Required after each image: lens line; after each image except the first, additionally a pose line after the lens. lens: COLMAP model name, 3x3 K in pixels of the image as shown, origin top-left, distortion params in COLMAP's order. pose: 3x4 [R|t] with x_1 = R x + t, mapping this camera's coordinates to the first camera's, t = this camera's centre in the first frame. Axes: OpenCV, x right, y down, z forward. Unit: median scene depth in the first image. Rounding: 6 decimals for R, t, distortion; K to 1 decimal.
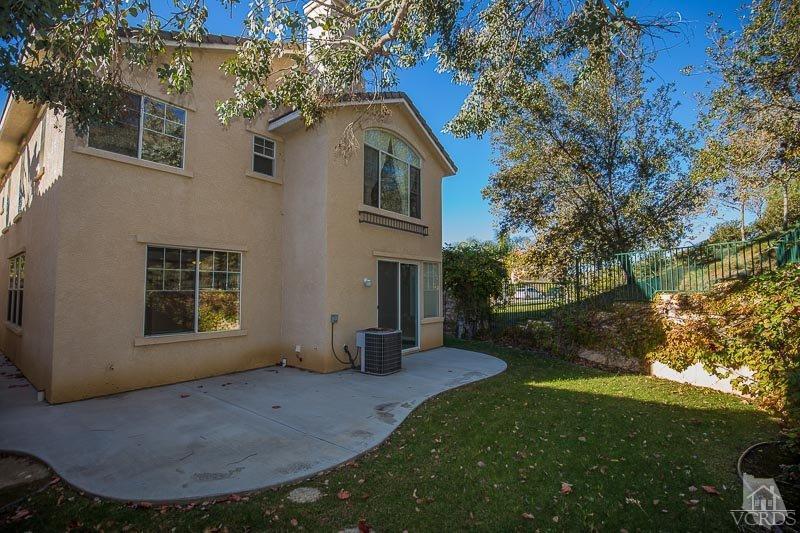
lens RADIAL K [[364.6, 0, 399.0], [0, 364.6, 265.5], [0, 0, 1]] dist [0.002813, -0.001053]
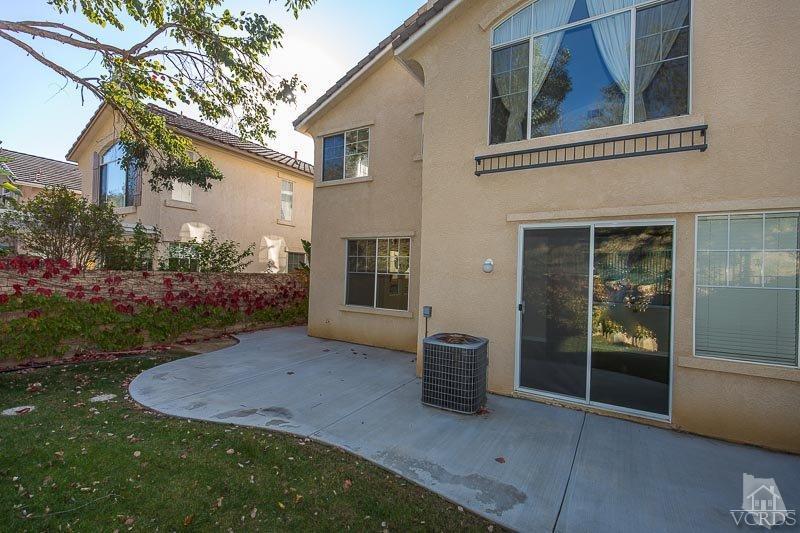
lens RADIAL K [[364.6, 0, 400.9], [0, 364.6, 268.2], [0, 0, 1]] dist [0.002813, -0.001053]
pose [[0.125555, -0.004032, -0.992078, 0.821647], [0.034998, 0.999387, 0.000368, 0.070148], [0.991469, -0.034767, 0.125619, 1.187287]]
